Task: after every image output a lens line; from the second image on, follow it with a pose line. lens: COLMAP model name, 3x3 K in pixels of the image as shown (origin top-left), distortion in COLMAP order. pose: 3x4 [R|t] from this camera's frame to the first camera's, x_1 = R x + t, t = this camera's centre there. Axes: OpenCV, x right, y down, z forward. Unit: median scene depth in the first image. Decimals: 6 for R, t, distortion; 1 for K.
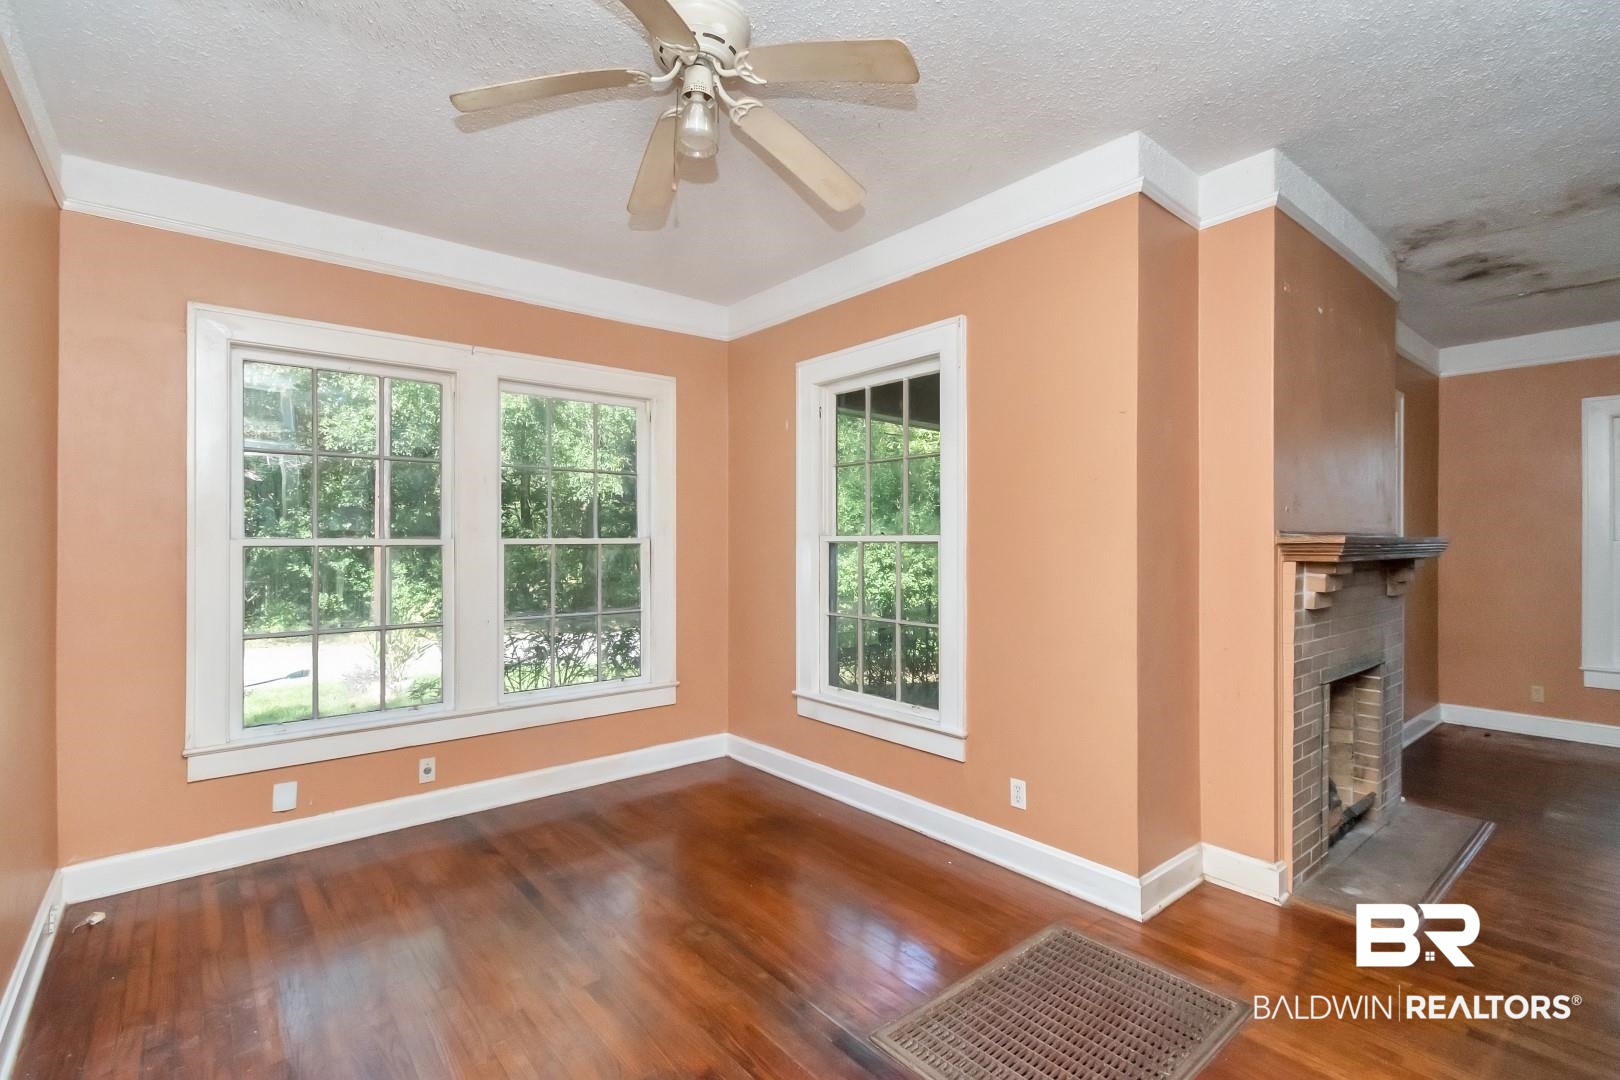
lens RADIAL K [[726.1, 0, 813.1], [0, 726.1, 542.5], [0, 0, 1]] dist [0.002838, 0.000237]
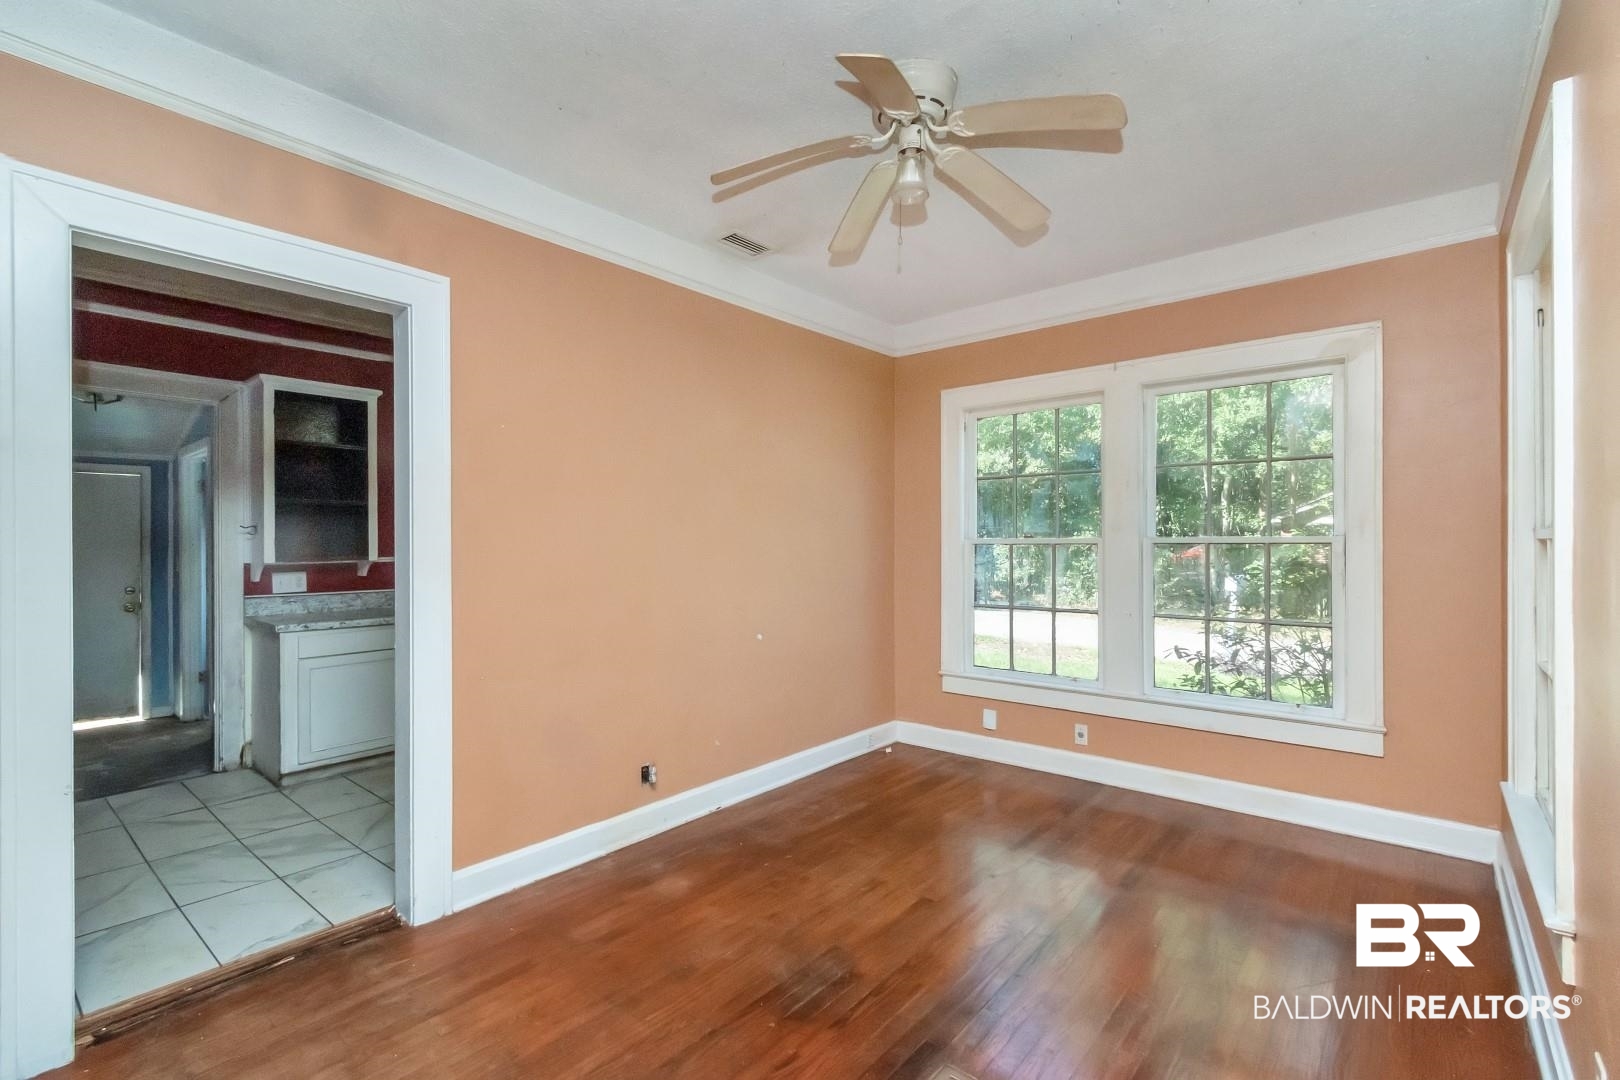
lens RADIAL K [[726.1, 0, 813.7], [0, 726.1, 541.7], [0, 0, 1]] dist [0.002838, 0.000237]
pose [[0.168735, 0.000056, -0.985661, 0.602148], [0.006251, 0.999980, 0.001127, -0.002633], [0.985642, -0.006352, 0.168731, 0.410474]]
